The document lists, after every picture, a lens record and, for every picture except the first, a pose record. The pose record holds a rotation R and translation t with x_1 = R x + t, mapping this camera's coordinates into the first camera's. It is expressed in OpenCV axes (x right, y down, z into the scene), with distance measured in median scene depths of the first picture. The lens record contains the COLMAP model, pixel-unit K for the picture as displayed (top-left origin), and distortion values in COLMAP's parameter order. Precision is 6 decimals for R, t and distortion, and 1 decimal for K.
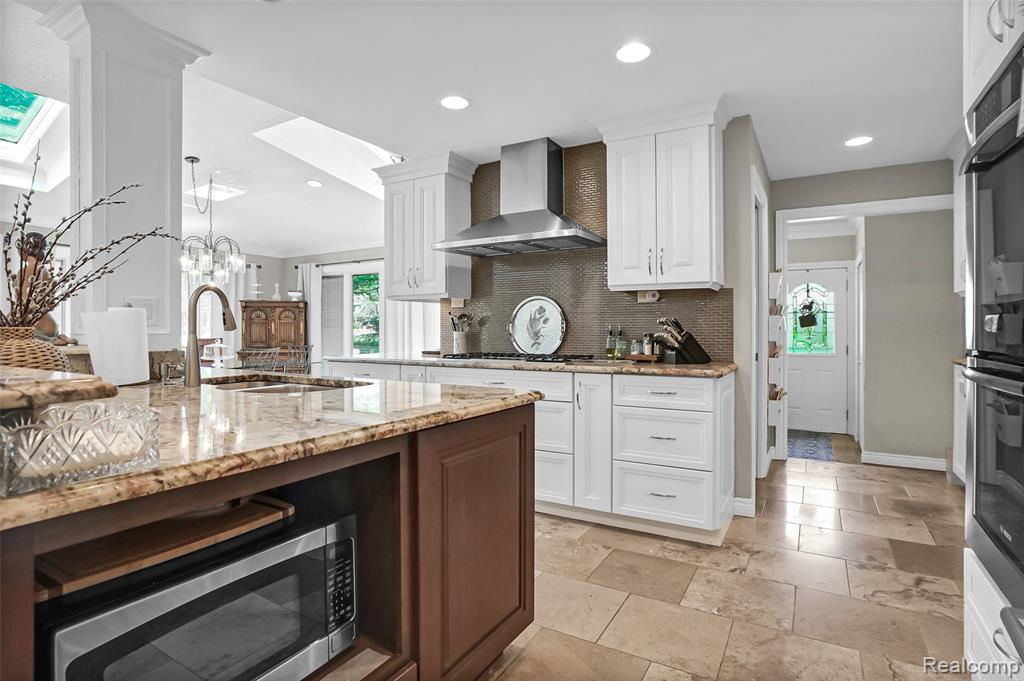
lens RADIAL K [[519.0, 0, 512.2], [0, 519.0, 360.5], [0, 0, 1]] dist [-0.036524, -0.000120]
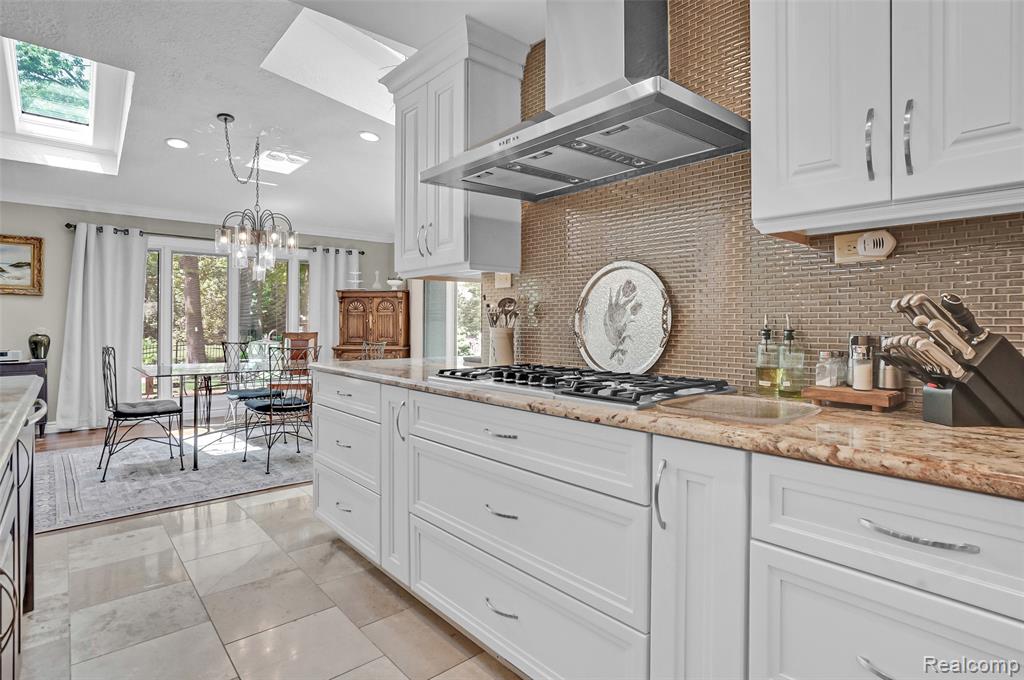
lens RADIAL K [[531.5, 0, 512.0], [0, 531.5, 340.0], [0, 0, 1]] dist [-0.055192, 0.030419]
pose [[0.947588, 0.014019, -0.319187, 0.118471], [-0.023282, 0.999411, -0.025223, -0.029037], [0.318645, 0.031333, 0.947356, 0.468943]]
